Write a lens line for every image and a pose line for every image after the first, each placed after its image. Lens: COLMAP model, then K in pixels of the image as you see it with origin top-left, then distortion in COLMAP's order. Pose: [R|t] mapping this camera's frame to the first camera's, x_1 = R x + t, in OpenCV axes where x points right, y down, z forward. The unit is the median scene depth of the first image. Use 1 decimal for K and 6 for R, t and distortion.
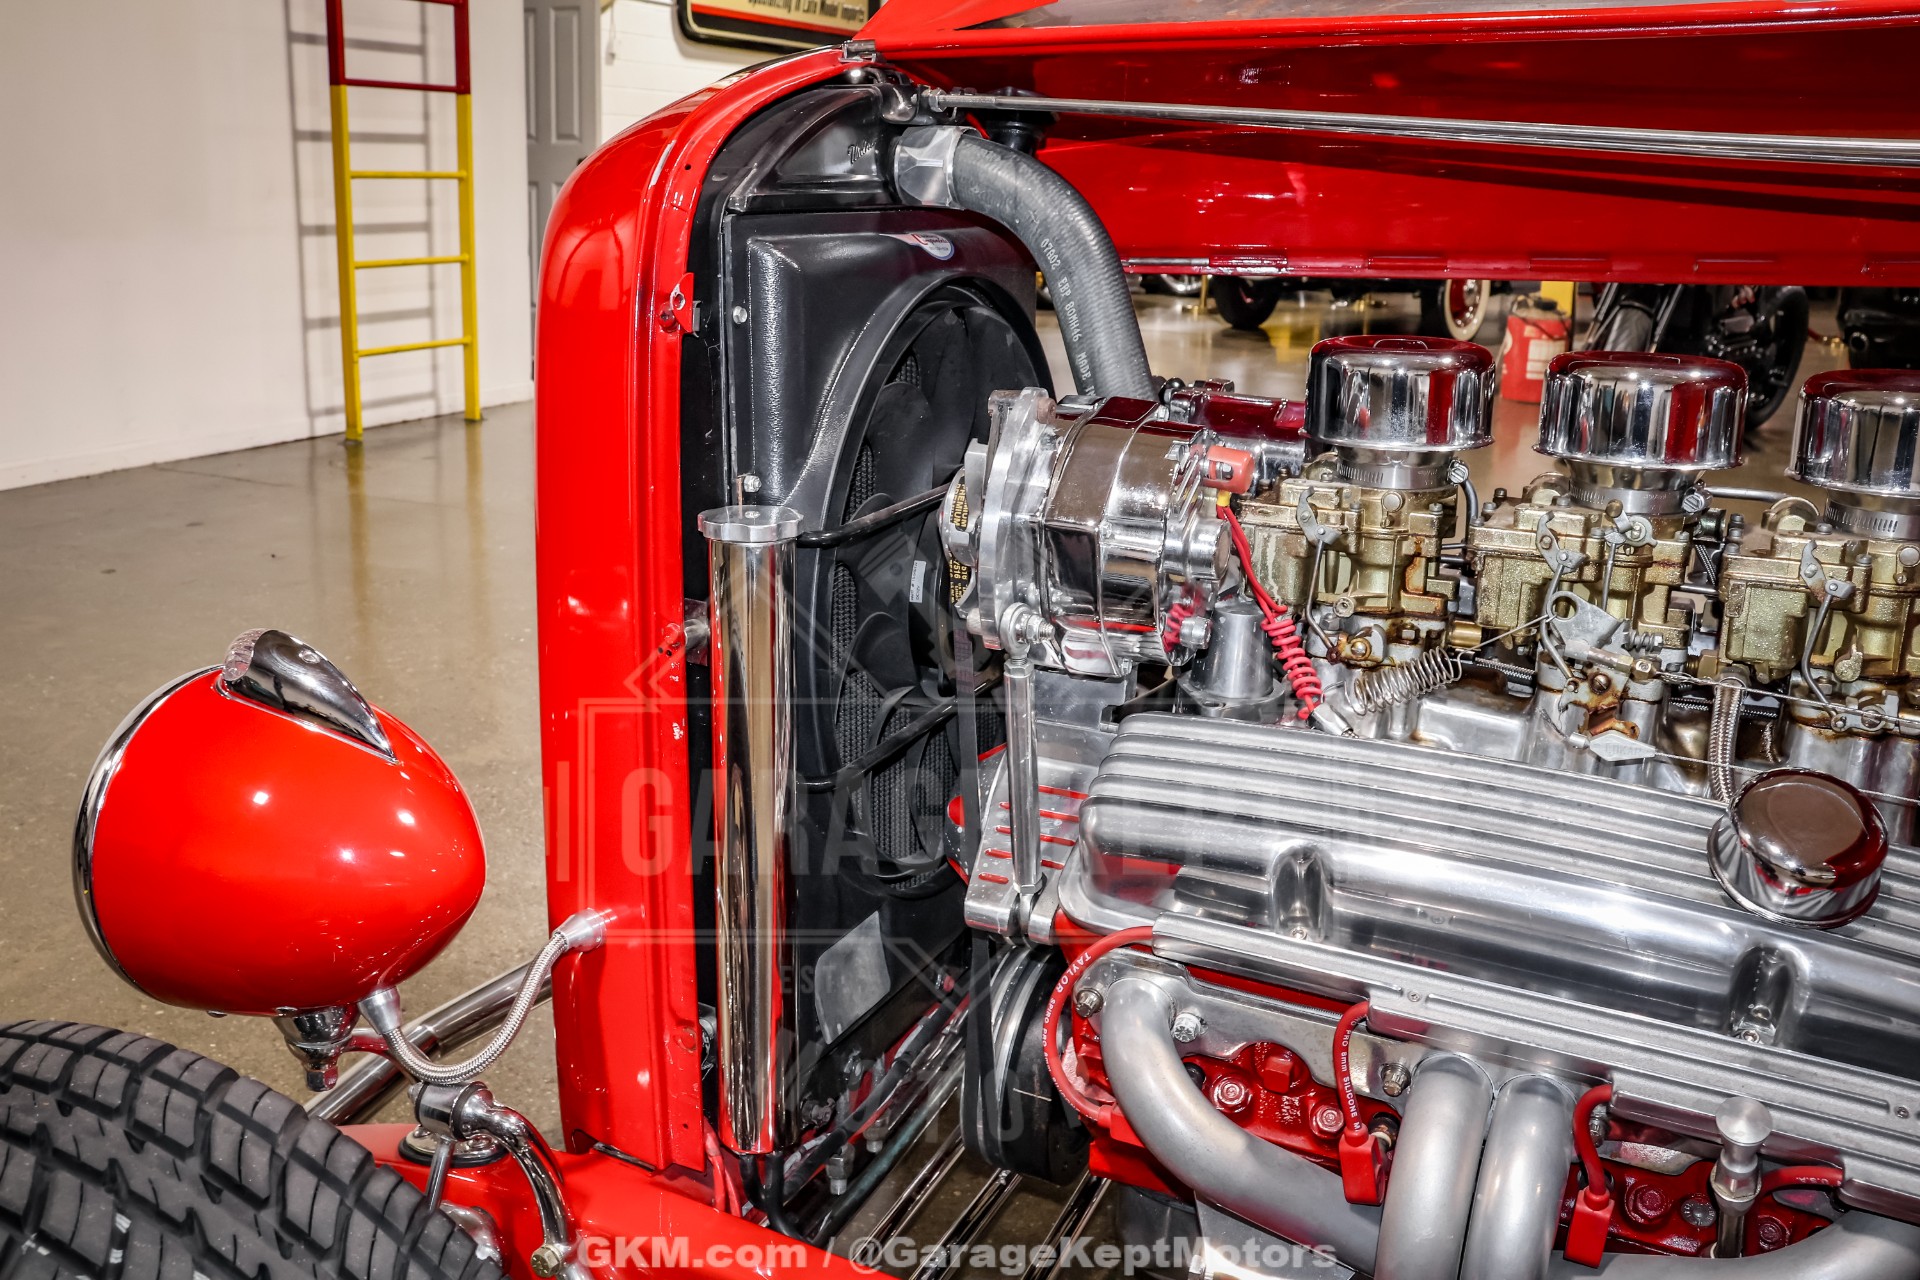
lens RADIAL K [[1809.1, 0, 925.2], [0, 1809.1, 646.6], [0, 0, 1]] dist [-0.076489, 0.005270]
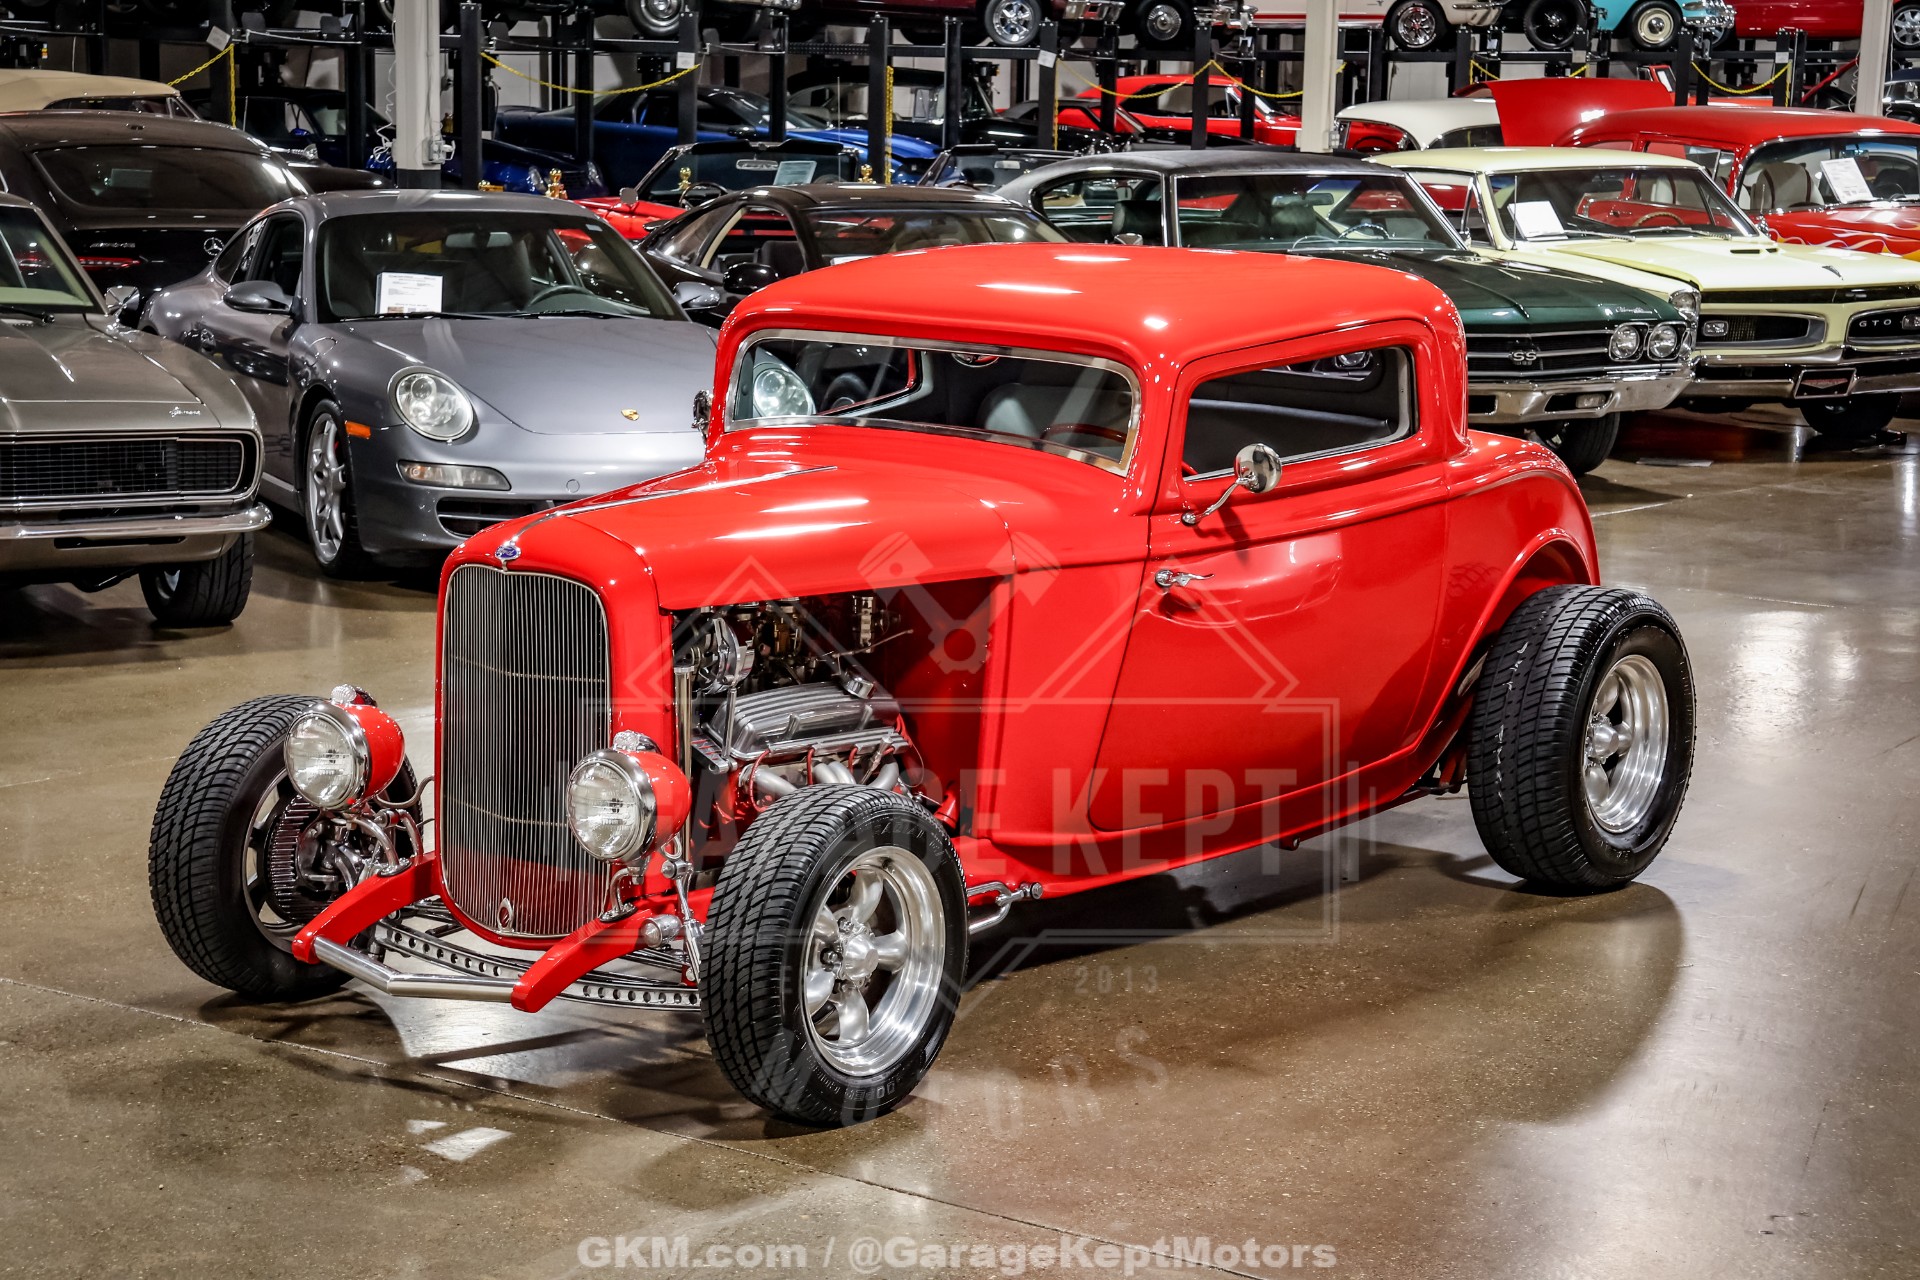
lens RADIAL K [[3699.4, 0, 960.0], [0, 3699.4, 640.0], [0, 0, 1]] dist [0.227740, 0.412524]
pose [[0.227635, -0.172851, 0.958282, -5.386851], [0.235518, 0.964673, 0.118057, -0.662827], [-0.944835, 0.198819, 0.260303, -1.057065]]
